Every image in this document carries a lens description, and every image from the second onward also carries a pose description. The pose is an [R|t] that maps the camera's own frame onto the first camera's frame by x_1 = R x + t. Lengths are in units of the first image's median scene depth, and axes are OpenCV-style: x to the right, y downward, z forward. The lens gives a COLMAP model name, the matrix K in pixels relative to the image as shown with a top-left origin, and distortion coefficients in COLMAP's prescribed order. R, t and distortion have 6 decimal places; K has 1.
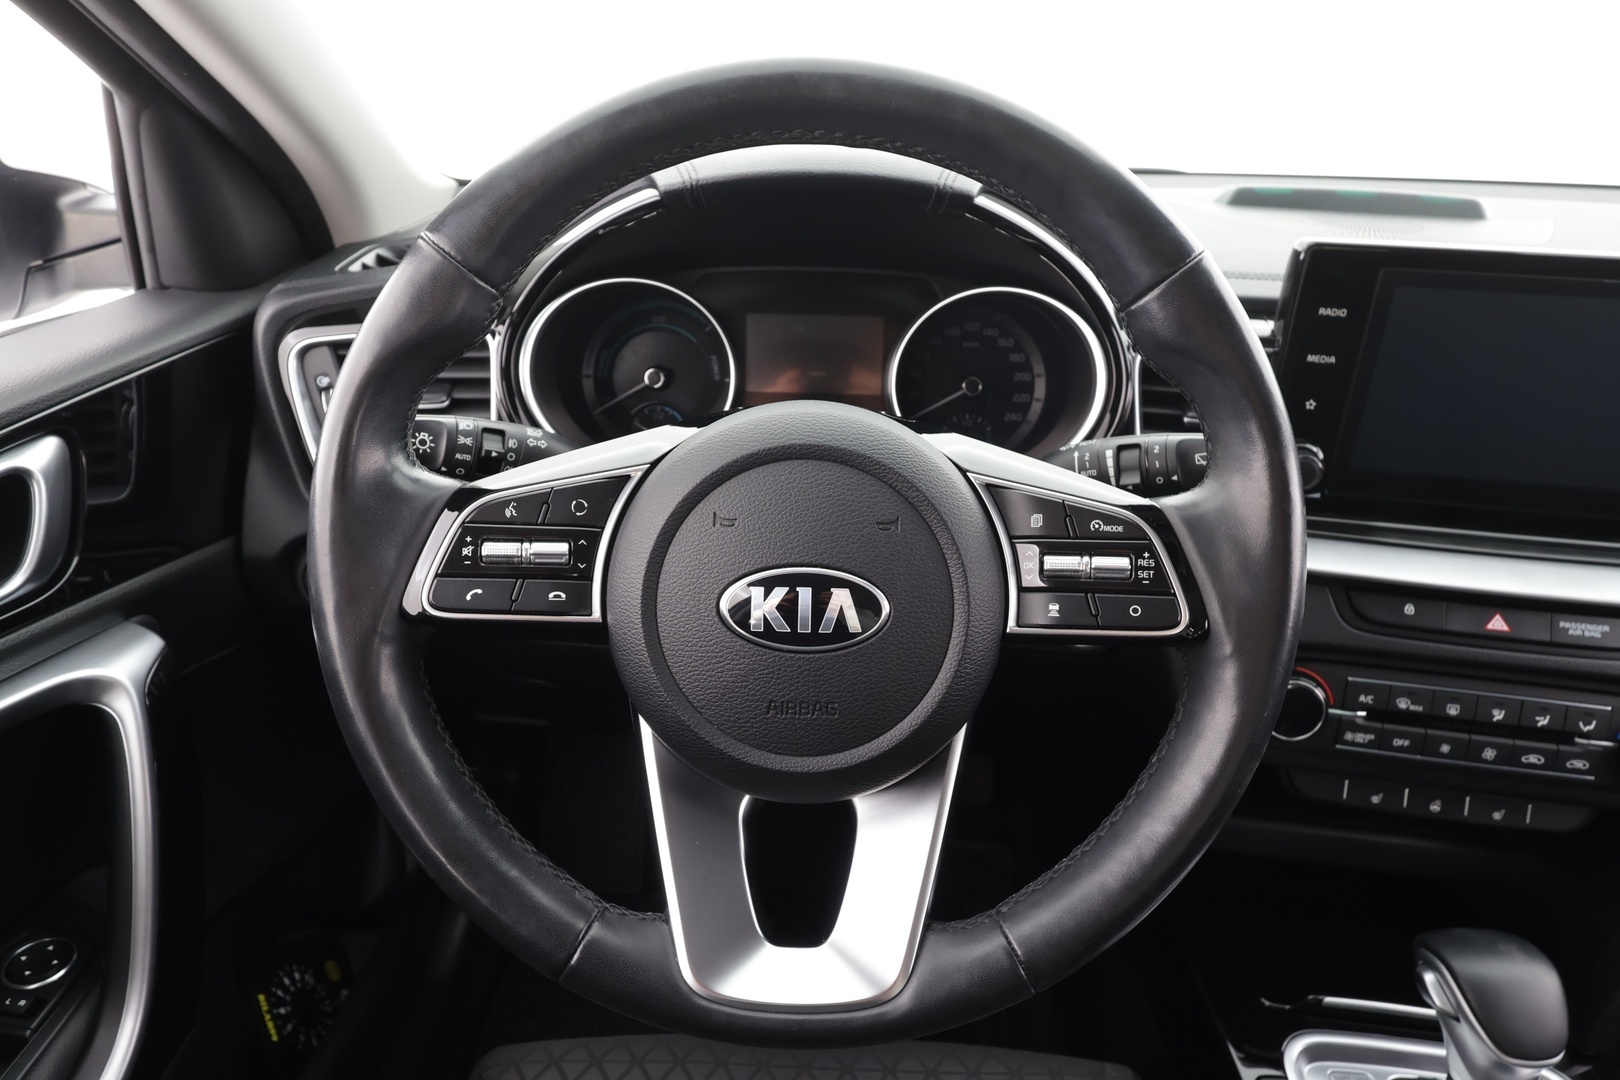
lens RADIAL K [[1005.1, 0, 806.9], [0, 1005.1, 544.7], [0, 0, 1]] dist [0.003128, 0.000992]
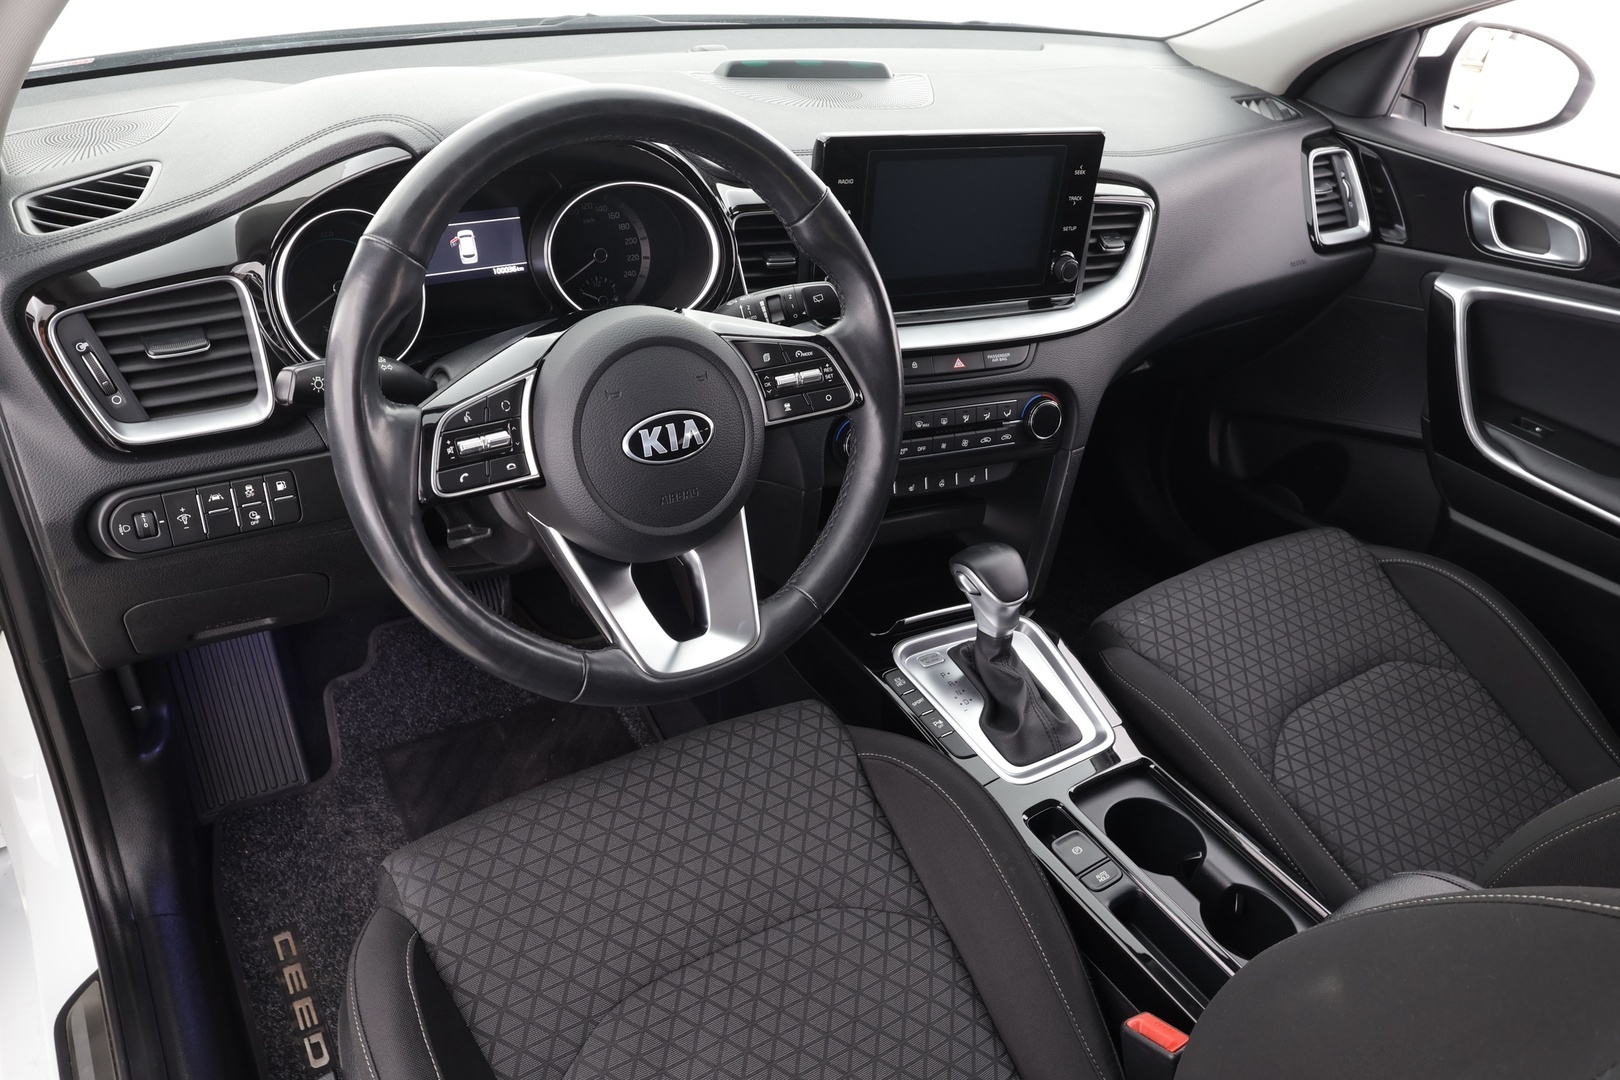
lens RADIAL K [[1176.9, 0, 821.0], [0, 1176.9, 545.2], [0, 0, 1]] dist [0.002219, 0.004343]
pose [[0.822265, -0.267393, 0.502377, -0.611194], [0.180763, 0.959747, 0.214967, -0.102167], [-0.539635, -0.085948, 0.837501, -0.578061]]
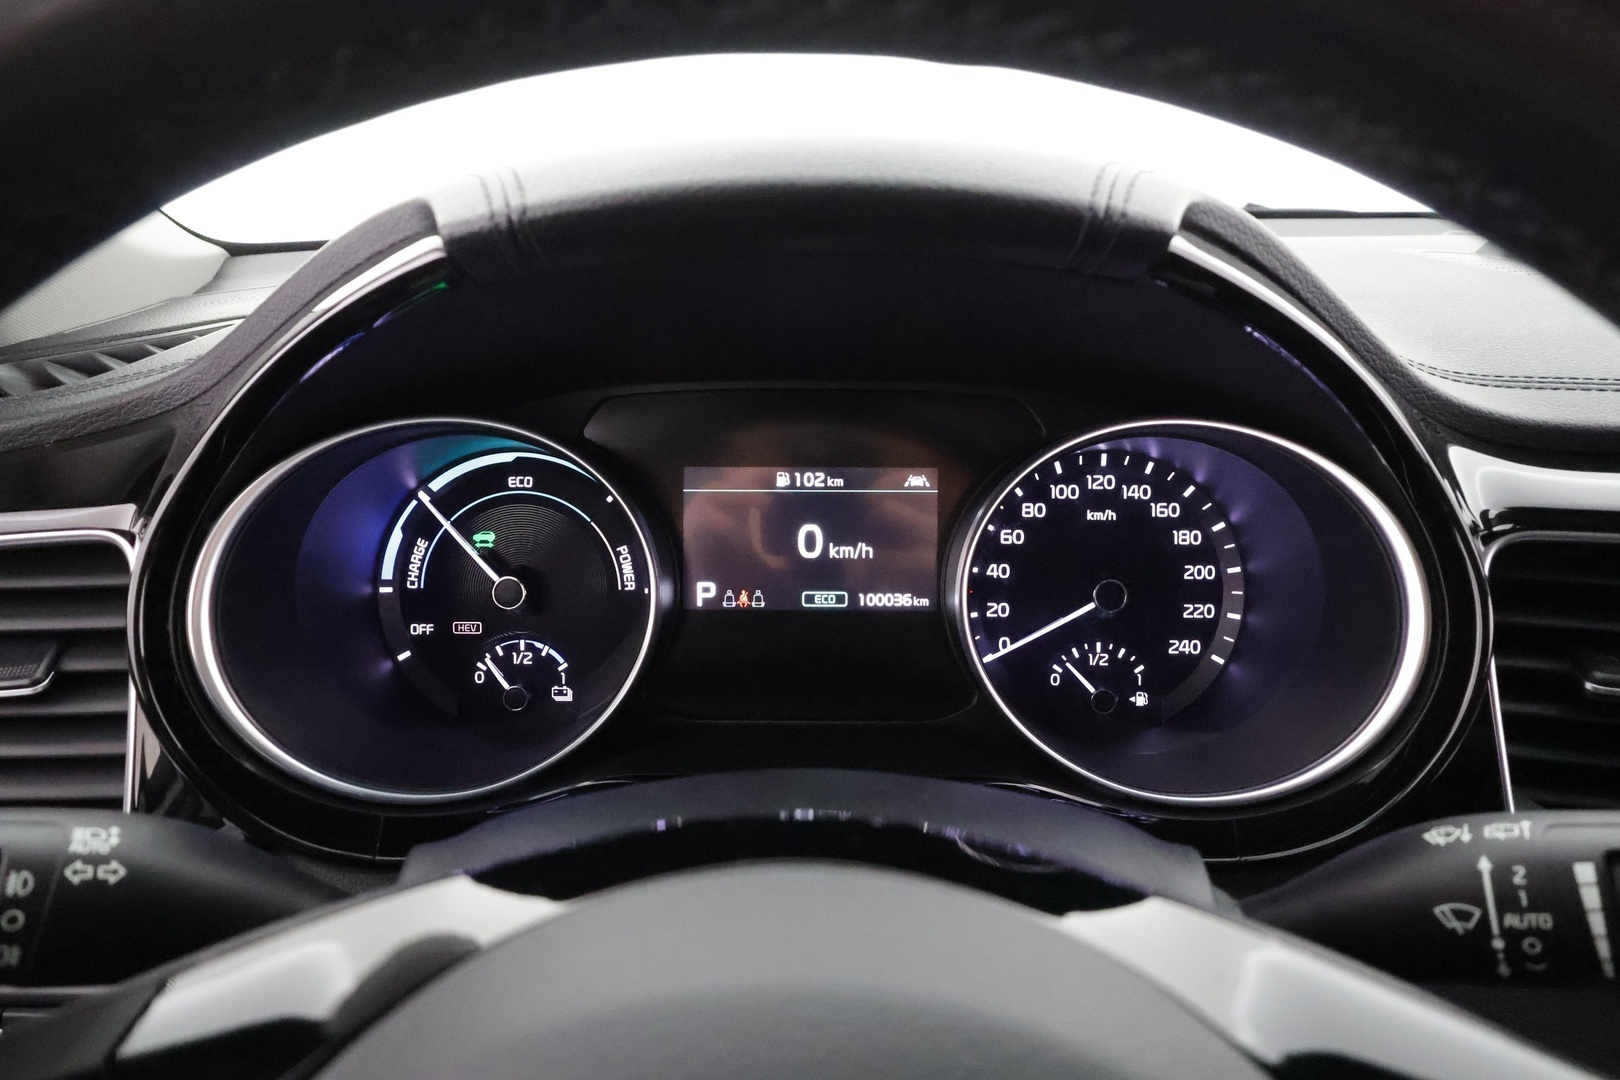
lens RADIAL K [[1176.9, 0, 808.0], [0, 1176.9, 555.3], [0, 0, 1]] dist [0.002219, 0.004343]
pose [[0.999769, -0.021435, 0.001419, 0.006992], [0.021472, 0.995167, -0.095825, -0.166668], [0.000642, 0.095833, 0.995397, 0.517202]]
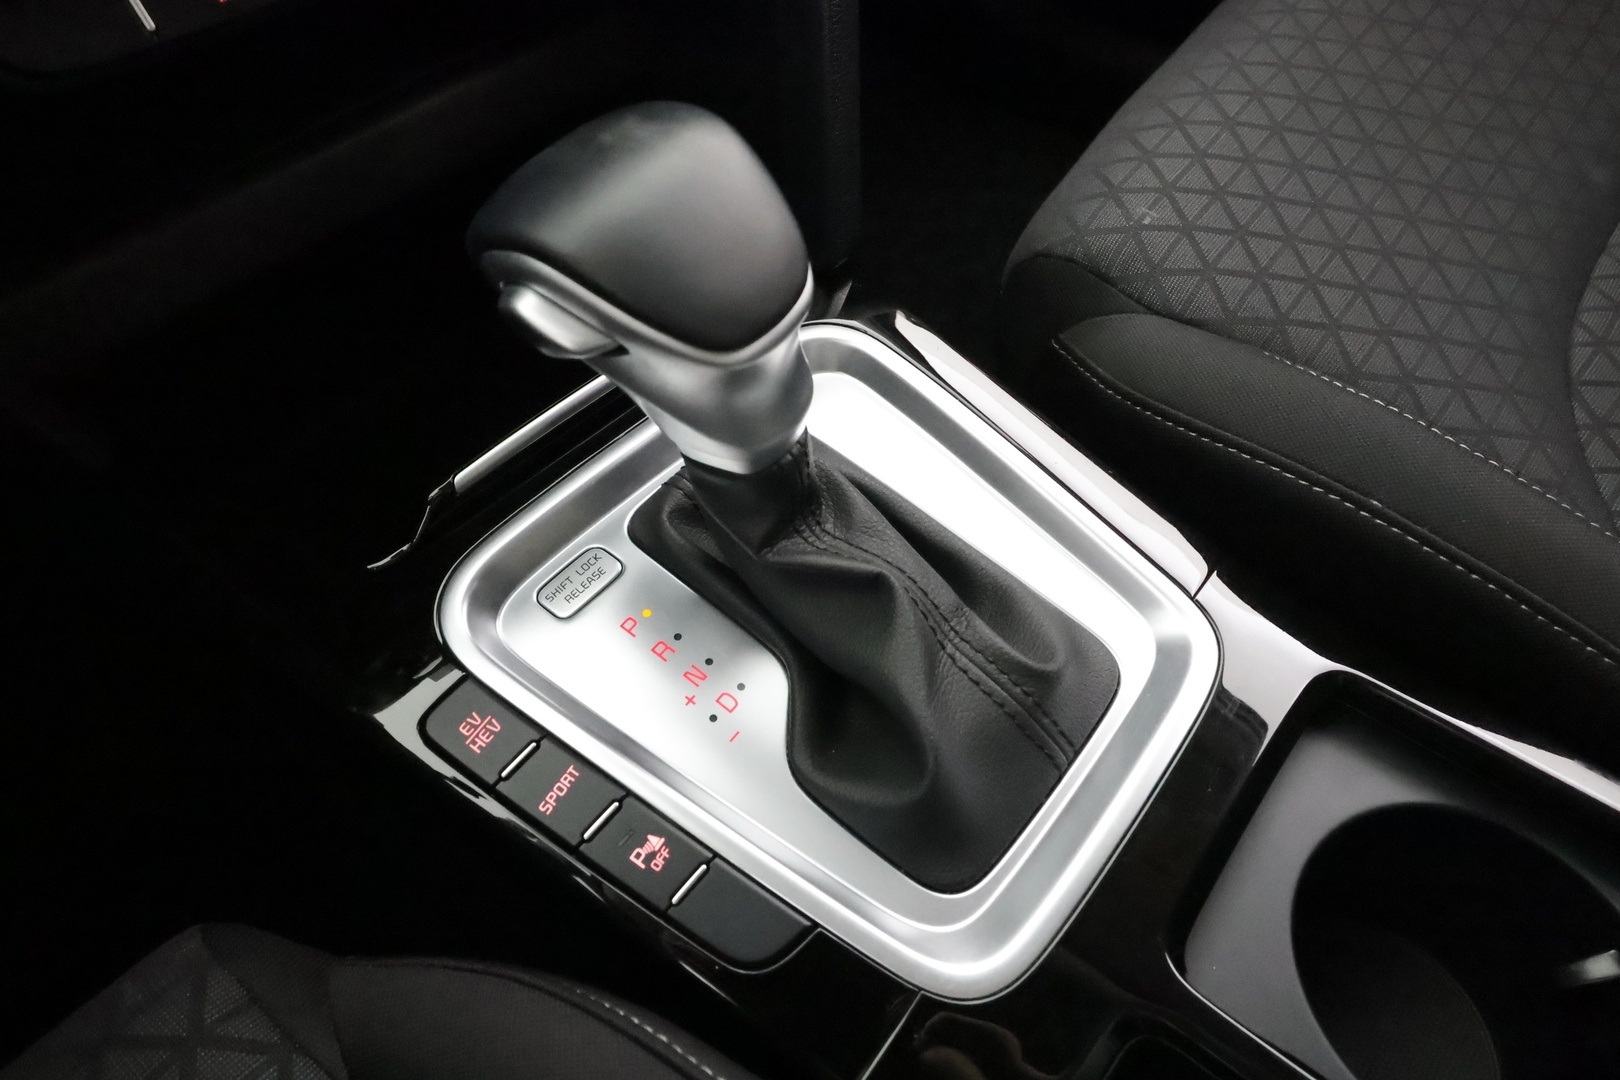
lens RADIAL K [[1005.1, 0, 813.1], [0, 1005.1, 539.0], [0, 0, 1]] dist [0.003128, 0.000992]
pose [[0.610864, -0.672327, 0.418118, 0.499967], [0.429745, 0.725100, 0.538098, 0.361568], [-0.664955, -0.149021, 0.731866, 0.675044]]
